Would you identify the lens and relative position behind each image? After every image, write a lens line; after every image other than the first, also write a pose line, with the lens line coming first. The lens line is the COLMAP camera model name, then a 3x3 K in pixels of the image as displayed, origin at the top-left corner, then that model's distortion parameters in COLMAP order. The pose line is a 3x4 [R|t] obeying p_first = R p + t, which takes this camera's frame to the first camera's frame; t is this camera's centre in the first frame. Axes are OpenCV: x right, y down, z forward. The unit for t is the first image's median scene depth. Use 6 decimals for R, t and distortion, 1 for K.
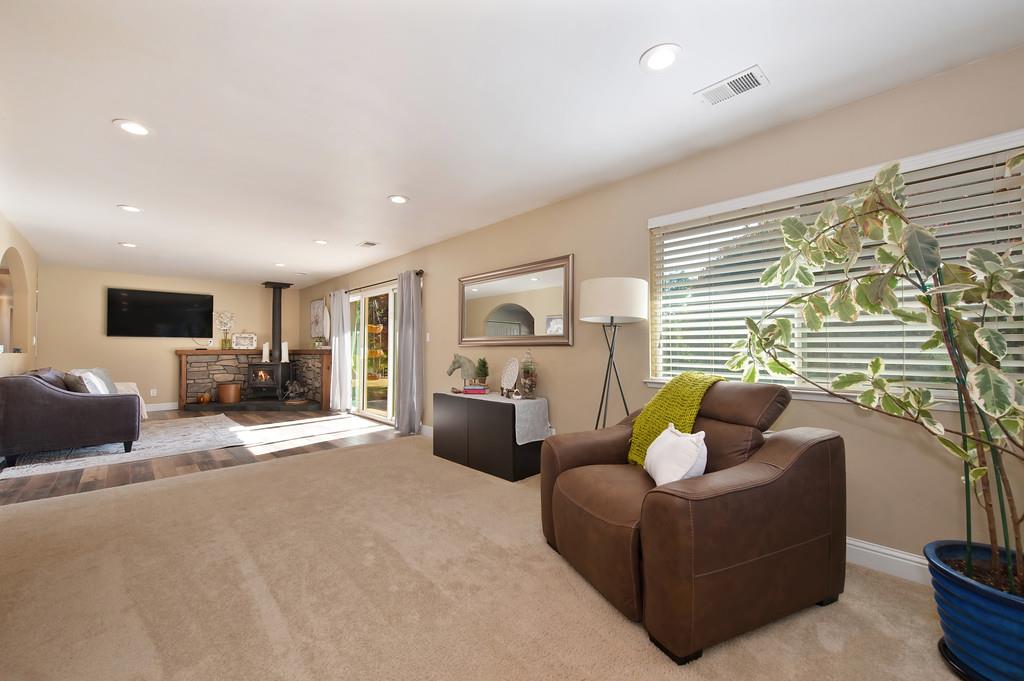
lens RADIAL K [[413.0, 0, 513.2], [0, 413.0, 346.4], [0, 0, 1]] dist [0.000746, -0.000219]
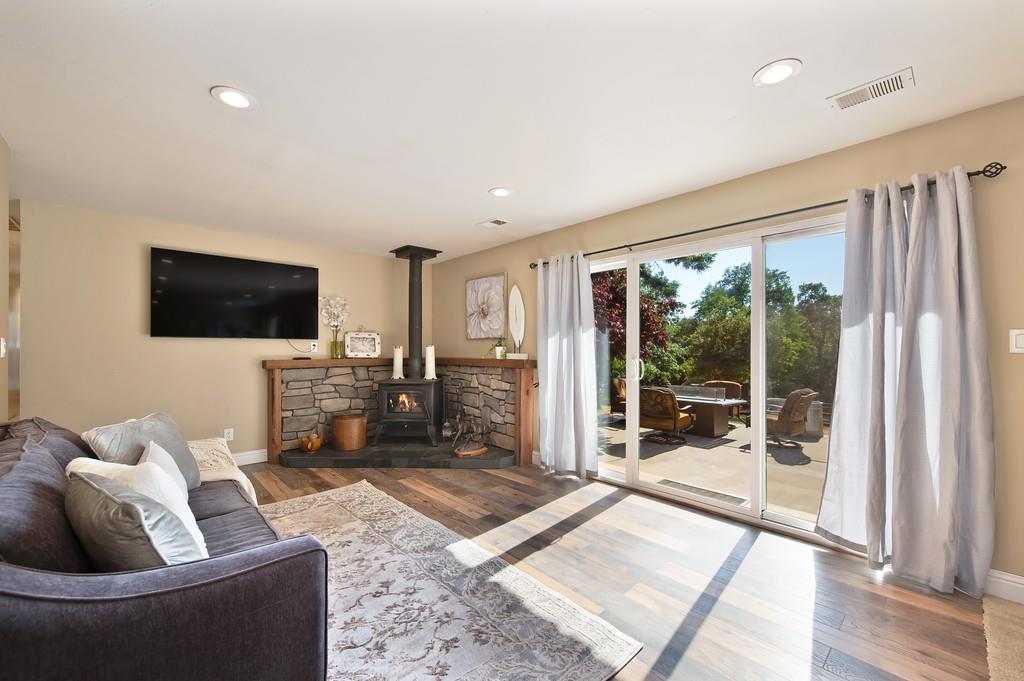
lens RADIAL K [[413.0, 0, 513.2], [0, 413.0, 346.4], [0, 0, 1]] dist [0.000746, -0.000219]
pose [[0.999939, -0.000700, -0.011005, -0.437976], [0.000717, 0.999999, 0.001562, -0.010538], [0.011004, -0.001570, 0.999938, 0.405294]]
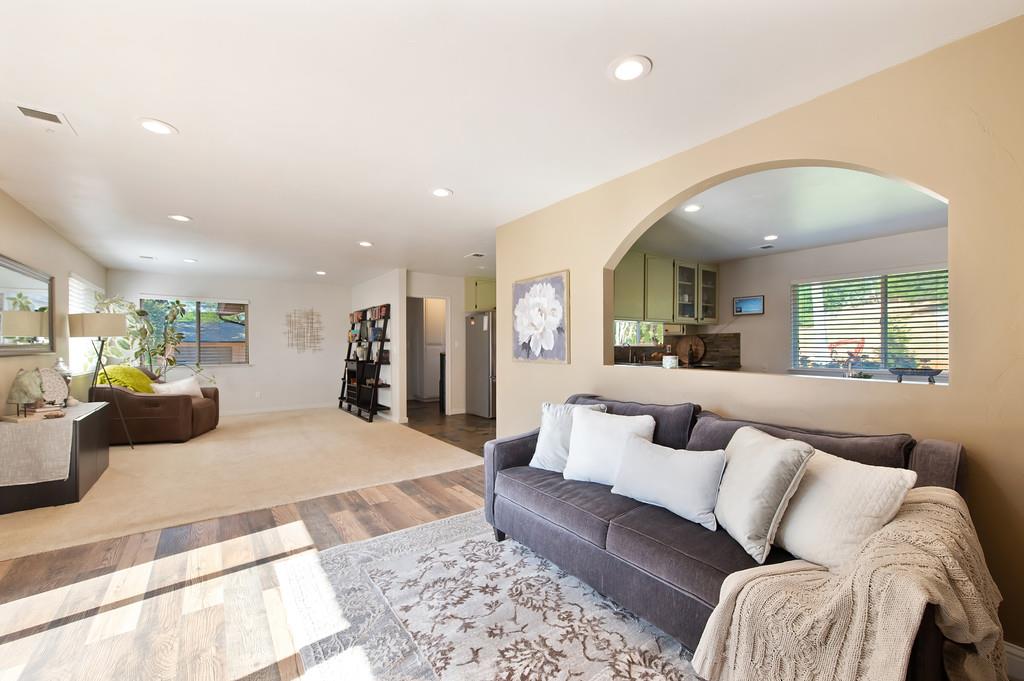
lens RADIAL K [[413.0, 0, 513.2], [0, 413.0, 346.4], [0, 0, 1]] dist [0.000746, -0.000219]
pose [[-0.994379, -0.001045, 0.105877, -0.569548], [-0.001422, 0.999993, -0.003488, -0.009255], [-0.105873, -0.003619, -0.994373, 0.884710]]
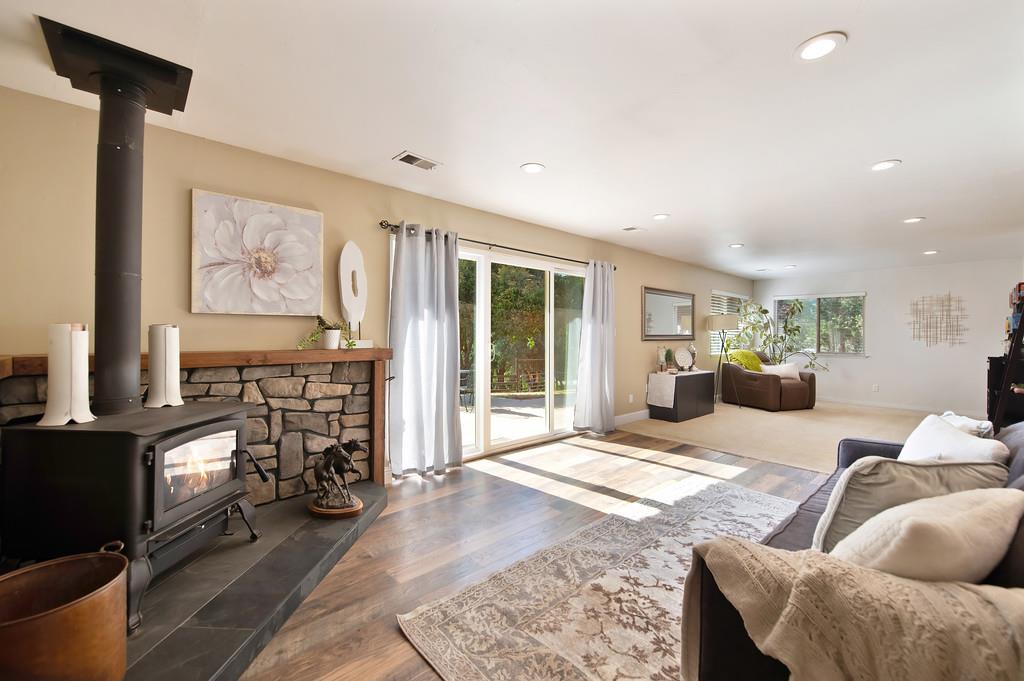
lens RADIAL K [[420.8, 0, 512.9], [0, 420.8, 335.9], [0, 0, 1]] dist [0.000767, -0.000012]
pose [[0.009518, -0.004718, 0.999944, -0.831756], [-0.015470, 0.999868, 0.004865, -0.008364], [-0.999835, -0.015515, 0.009444, 0.810754]]
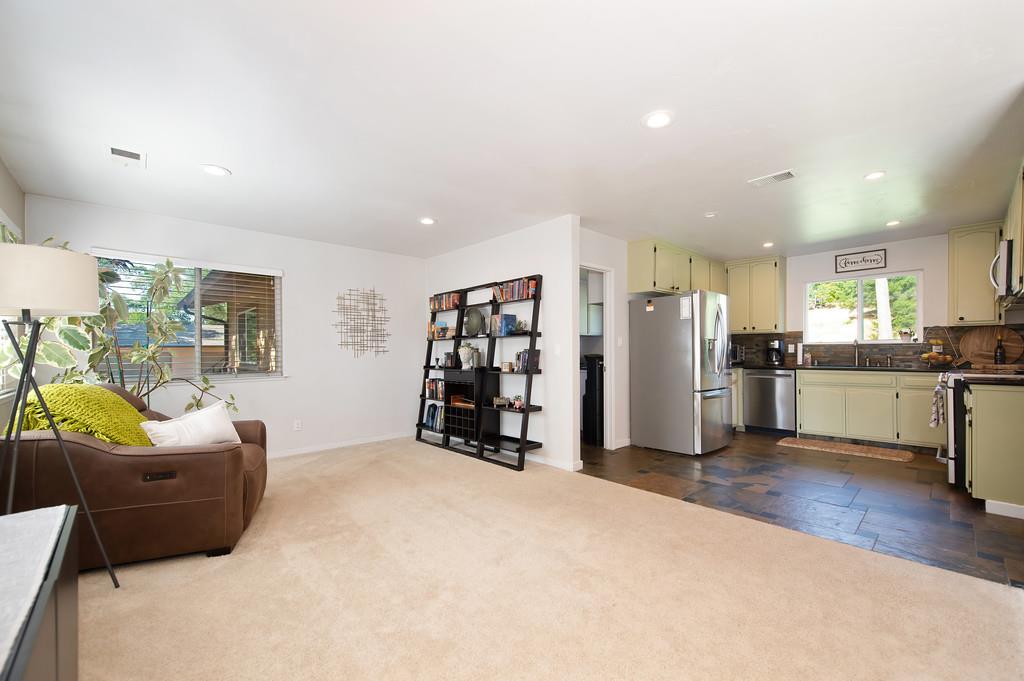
lens RADIAL K [[406.8, 0, 512.2], [0, 406.8, 352.8], [0, 0, 1]] dist [-0.000402, -0.016280]
pose [[-0.999876, 0.003605, -0.015314, -0.191179], [0.003624, 0.999993, -0.001252, -0.000833], [0.015309, -0.001307, -0.999882, 0.587547]]
